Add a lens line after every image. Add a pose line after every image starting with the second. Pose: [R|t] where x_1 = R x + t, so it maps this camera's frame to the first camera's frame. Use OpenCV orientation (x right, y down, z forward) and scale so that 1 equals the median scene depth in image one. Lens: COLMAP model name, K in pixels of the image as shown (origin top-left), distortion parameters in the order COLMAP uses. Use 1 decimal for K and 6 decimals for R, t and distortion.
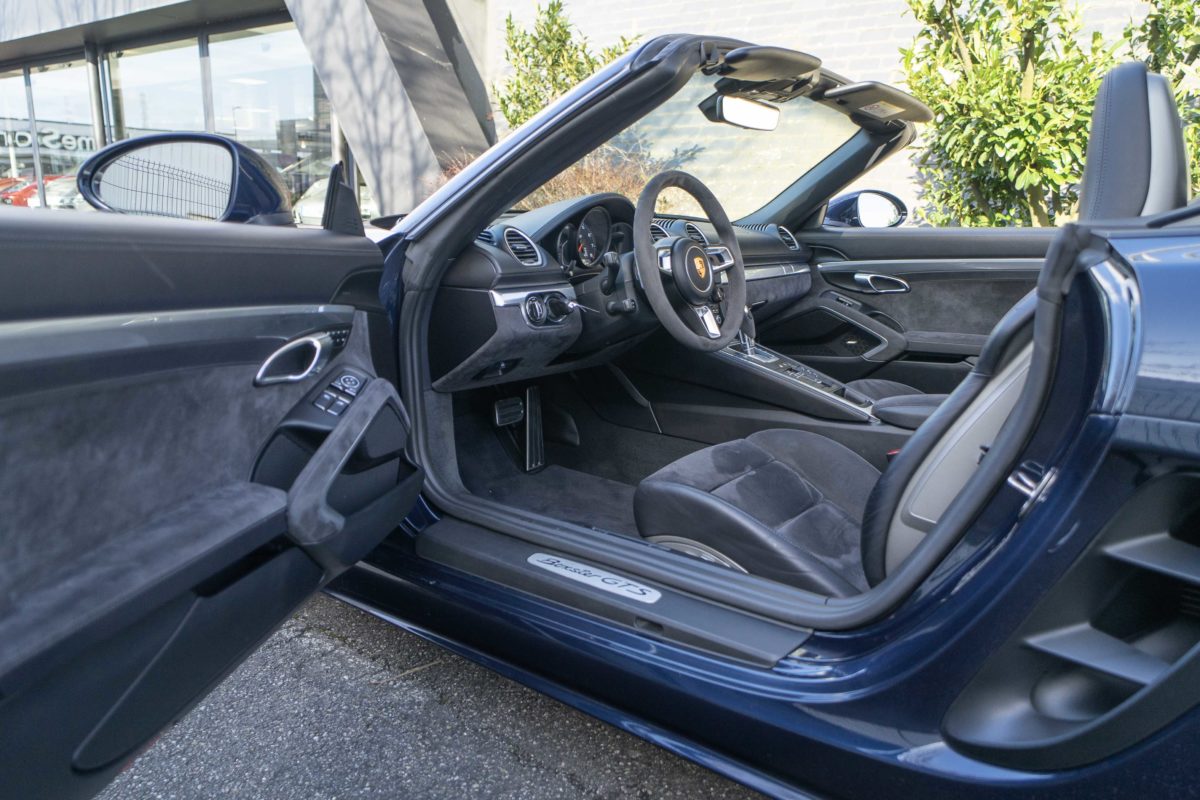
lens RADIAL K [[873.3, 0, 600.0], [0, 873.3, 400.0], [0, 0, 1]] dist [-0.000761, -0.004086]
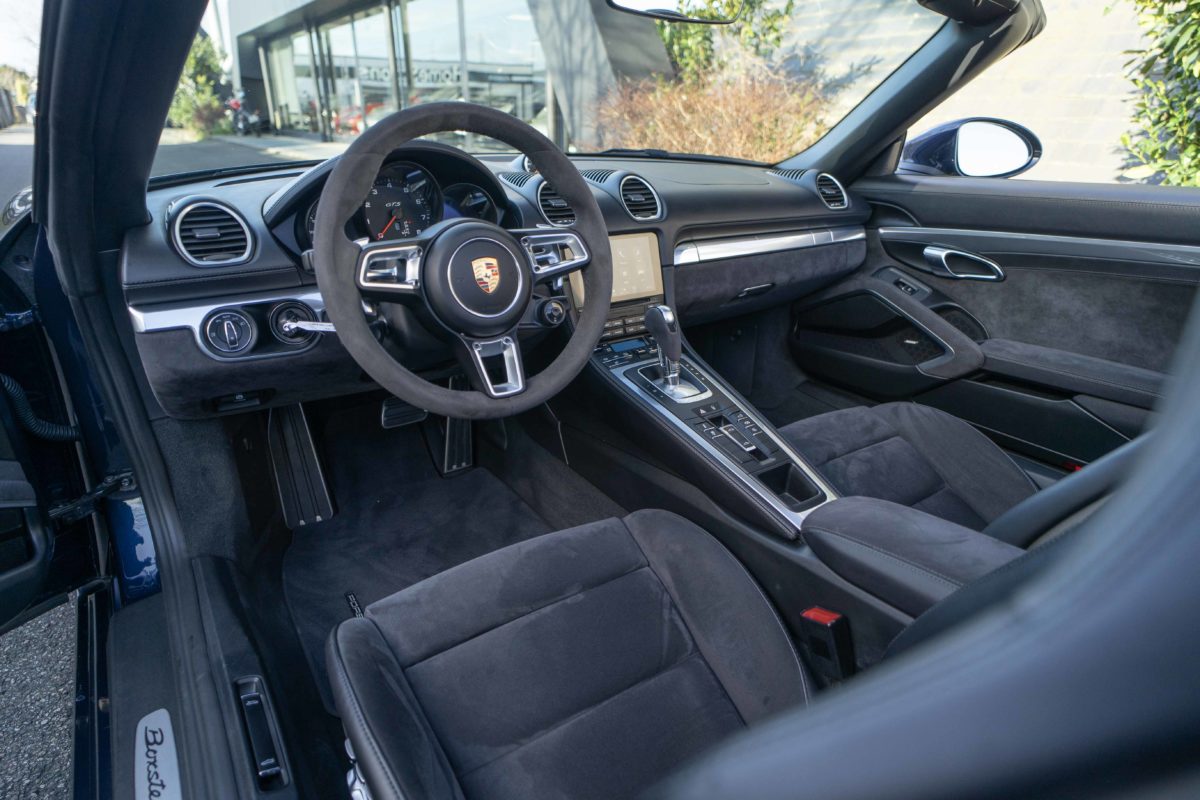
lens RADIAL K [[671.2, 0, 600.0], [0, 671.2, 400.0], [0, 0, 1]] dist [0.034521, -0.031236]
pose [[0.940832, 0.118260, -0.317569, 0.233743], [-0.062162, 0.981457, 0.181325, -0.106253], [0.333123, -0.150856, 0.930737, 0.394973]]
